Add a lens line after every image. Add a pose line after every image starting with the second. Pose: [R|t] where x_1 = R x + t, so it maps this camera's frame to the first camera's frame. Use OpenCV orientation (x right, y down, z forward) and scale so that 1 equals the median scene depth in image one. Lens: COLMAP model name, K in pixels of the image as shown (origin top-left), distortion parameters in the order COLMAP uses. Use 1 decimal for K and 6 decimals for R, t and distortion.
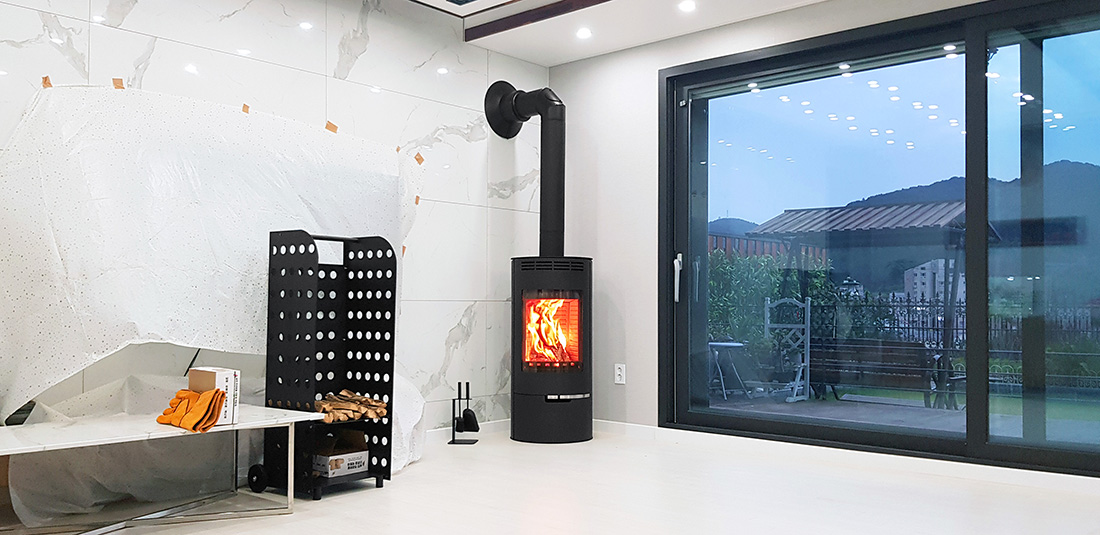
lens RADIAL K [[905.5, 0, 623.8], [0, 905.5, 265.5], [0, 0, 1]] dist [0.042337, -0.052546]
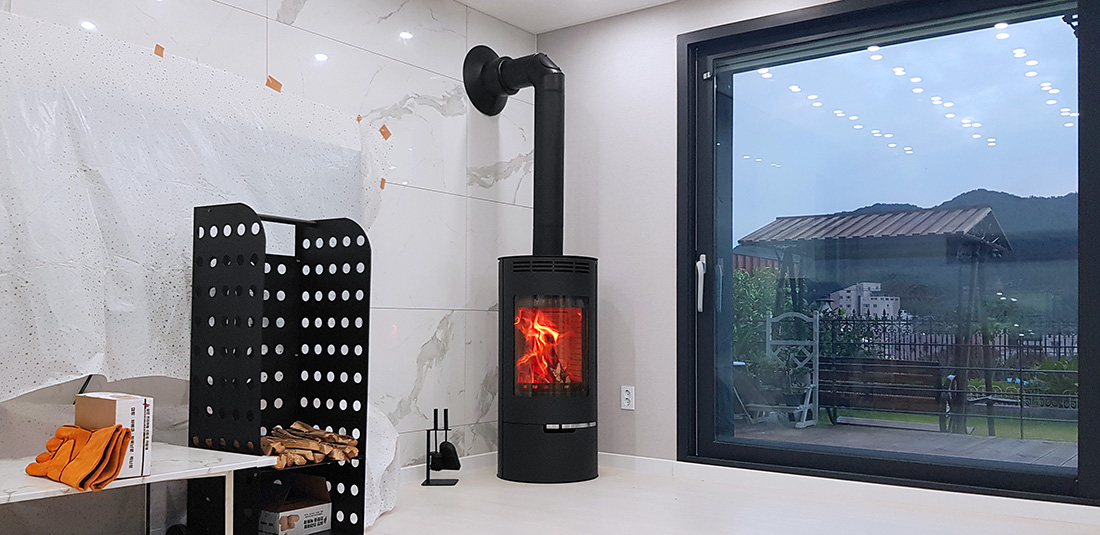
lens RADIAL K [[905.5, 0, 641.8], [0, 905.5, 301.4], [0, 0, 1]] dist [0.042337, -0.052546]
pose [[0.995581, 0.005526, 0.093746, -0.075155], [-0.007022, 0.999853, 0.015636, 0.018455], [-0.093646, -0.016225, 0.995473, 0.177768]]
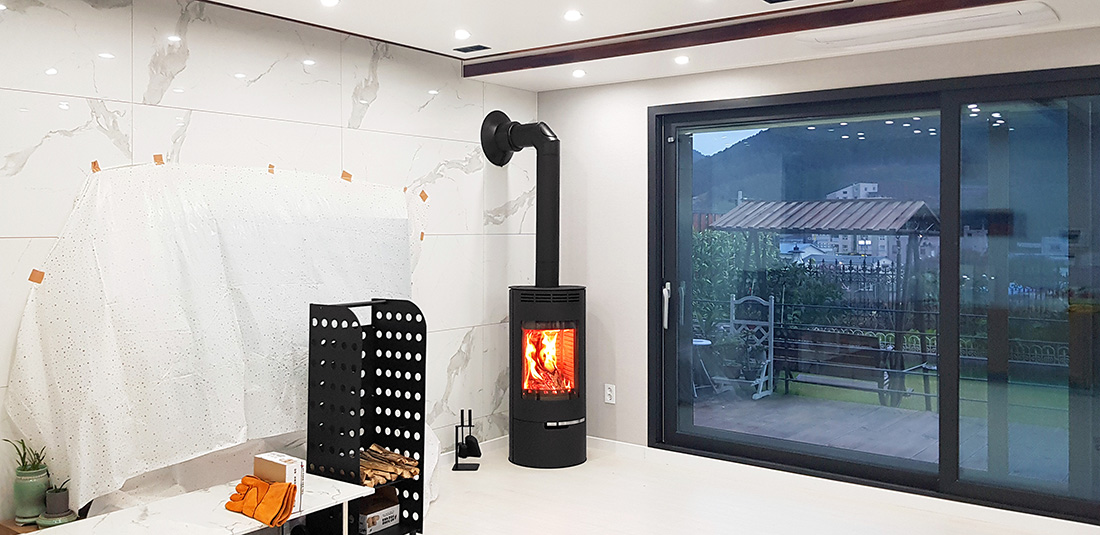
lens RADIAL K [[905.5, 0, 603.1], [0, 905.5, 206.0], [0, 0, 1]] dist [0.042337, -0.052546]
pose [[0.997917, 0.003759, 0.064402, -0.087582], [-0.004966, 0.999815, 0.018598, -0.128903], [-0.064320, -0.018879, 0.997751, -0.055956]]
